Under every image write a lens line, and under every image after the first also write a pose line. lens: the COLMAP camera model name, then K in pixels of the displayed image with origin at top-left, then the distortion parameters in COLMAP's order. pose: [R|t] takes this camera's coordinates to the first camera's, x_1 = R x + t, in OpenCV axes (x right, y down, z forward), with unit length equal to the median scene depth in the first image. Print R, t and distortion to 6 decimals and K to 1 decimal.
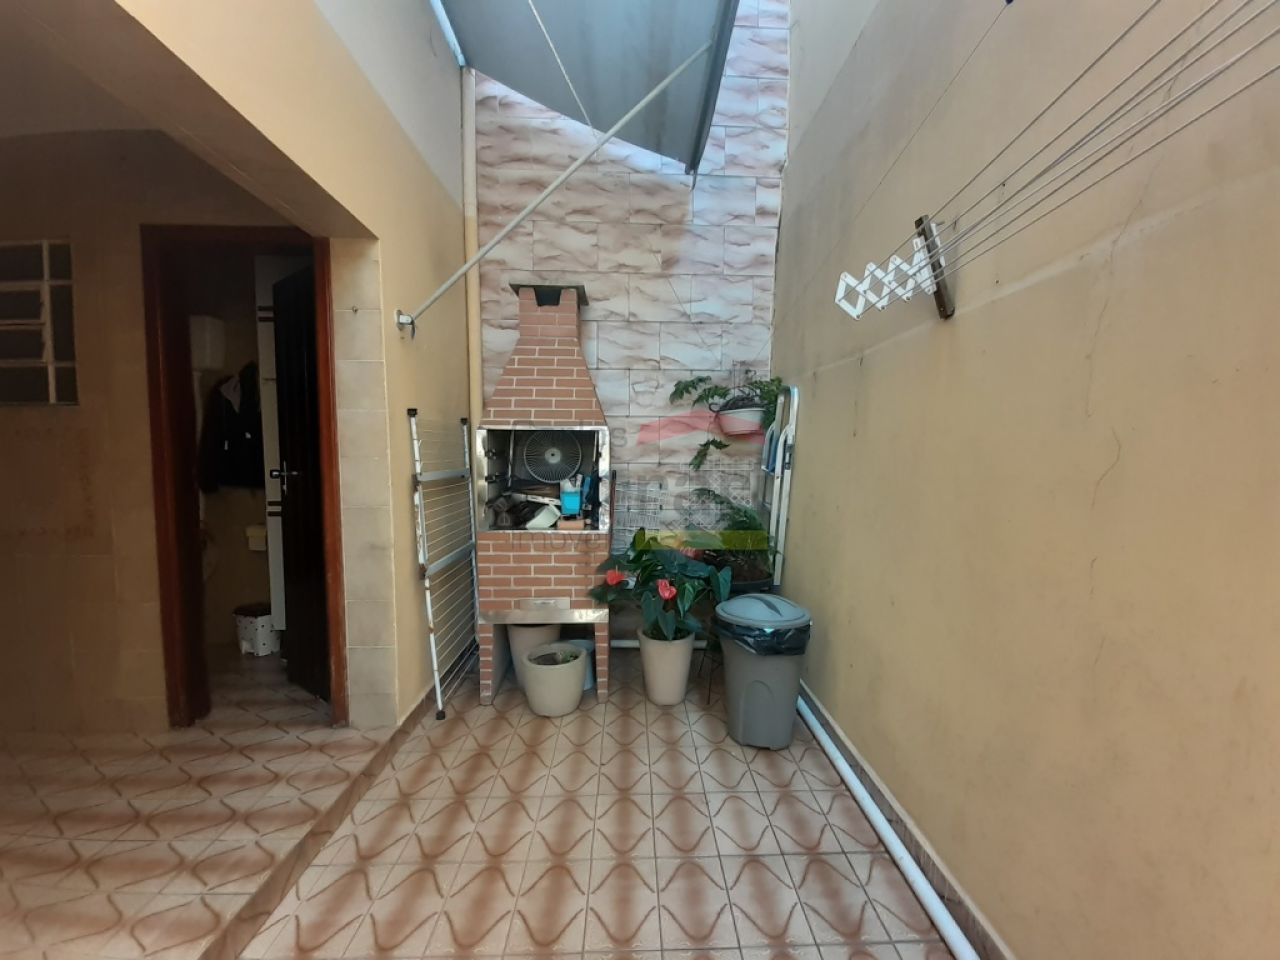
lens RADIAL K [[514.7, 0, 652.6], [0, 514.7, 498.7], [0, 0, 1]] dist [0.026155, -0.019432]
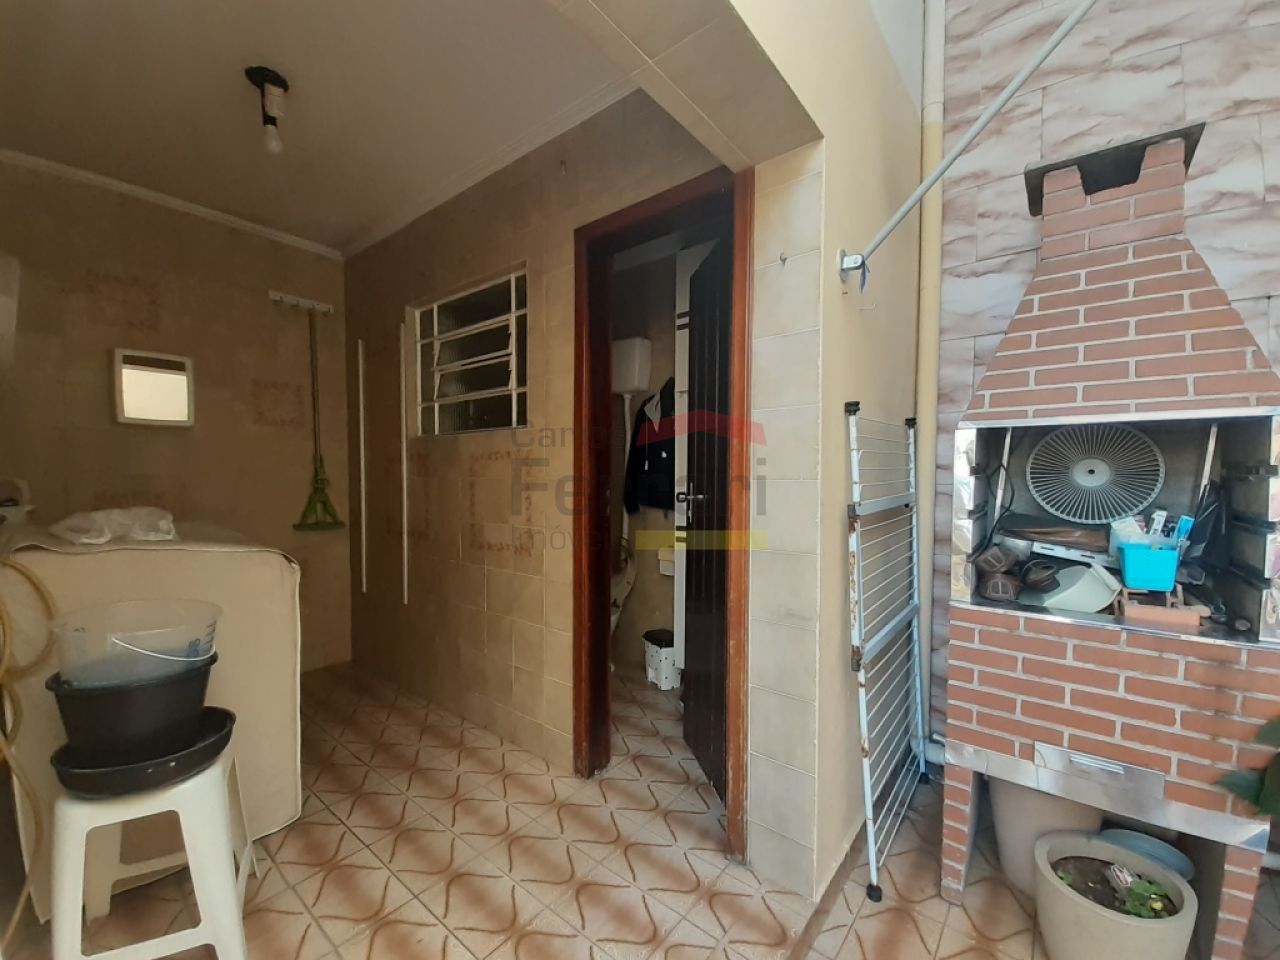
lens RADIAL K [[514.7, 0, 652.6], [0, 514.7, 498.7], [0, 0, 1]] dist [0.026155, -0.019432]
pose [[0.760419, 0.025688, -0.648925, -0.211049], [-0.048614, 0.998666, -0.017433, -0.027630], [0.647611, 0.044803, 0.760653, 0.321003]]
